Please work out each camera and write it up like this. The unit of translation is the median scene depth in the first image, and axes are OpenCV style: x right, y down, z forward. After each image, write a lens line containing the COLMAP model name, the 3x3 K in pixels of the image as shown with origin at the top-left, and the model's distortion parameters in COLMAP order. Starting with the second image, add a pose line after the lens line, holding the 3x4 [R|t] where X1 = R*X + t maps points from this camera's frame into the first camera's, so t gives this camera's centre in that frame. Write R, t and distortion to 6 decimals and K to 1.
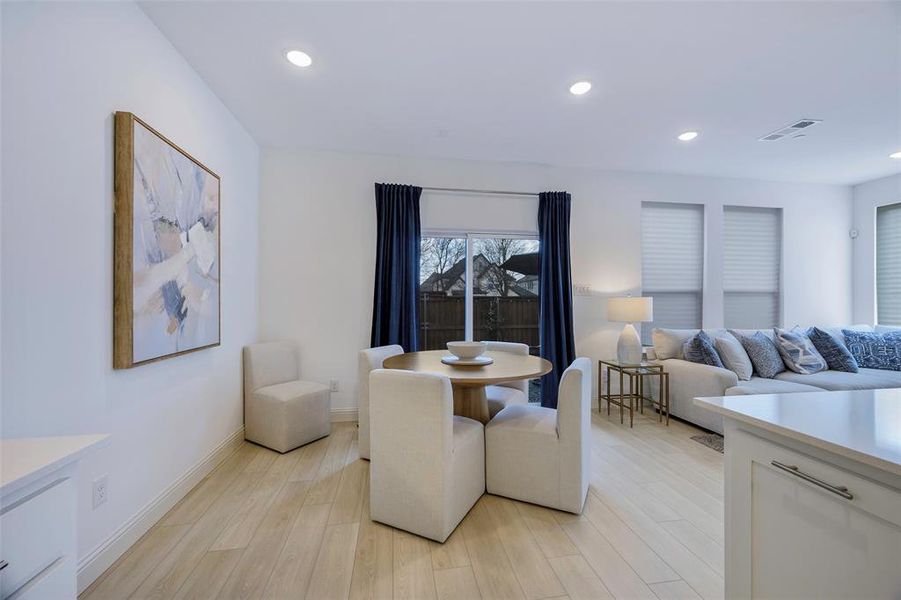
lens RADIAL K [[361.9, 0, 456.0], [0, 361.9, 297.9], [0, 0, 1]] dist [0.000949, 0.000102]
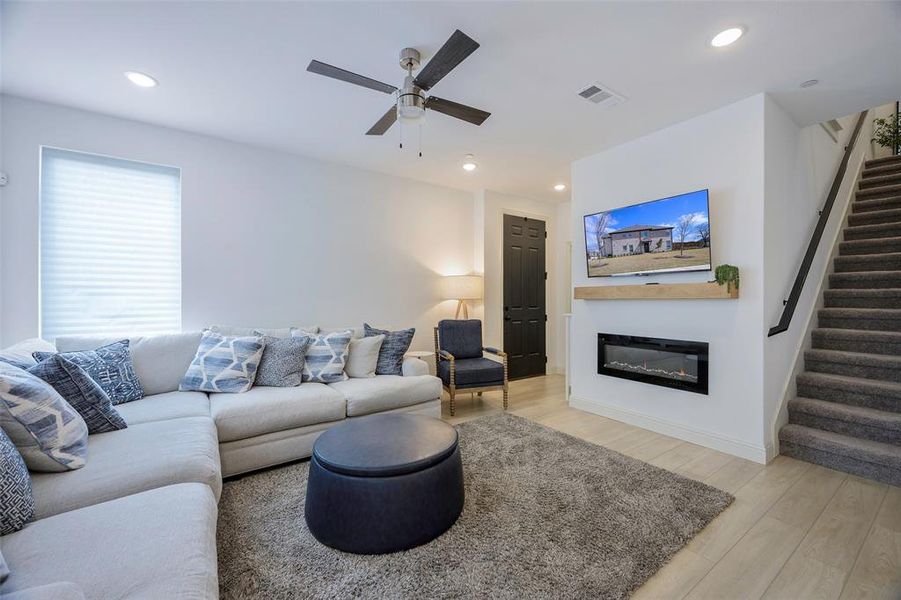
lens RADIAL K [[361.9, 0, 453.3], [0, 361.9, 299.3], [0, 0, 1]] dist [0.000949, 0.000102]
pose [[-0.422187, -0.002424, 0.906506, 0.728647], [-0.007956, 0.999968, -0.001031, 0.012265], [-0.906474, -0.007647, -0.422193, 1.488964]]
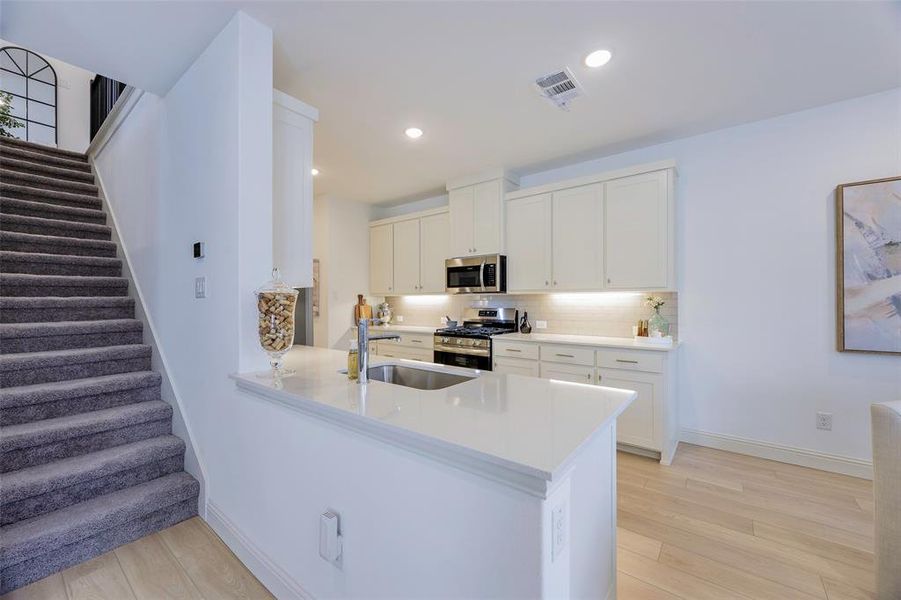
lens RADIAL K [[361.9, 0, 452.2], [0, 361.9, 300.1], [0, 0, 1]] dist [0.000949, 0.000102]
pose [[-0.746987, 0.000302, -0.664838, 1.193974], [0.008200, 0.999928, -0.008759, -0.021304], [0.664788, -0.011994, -0.746936, 0.936665]]
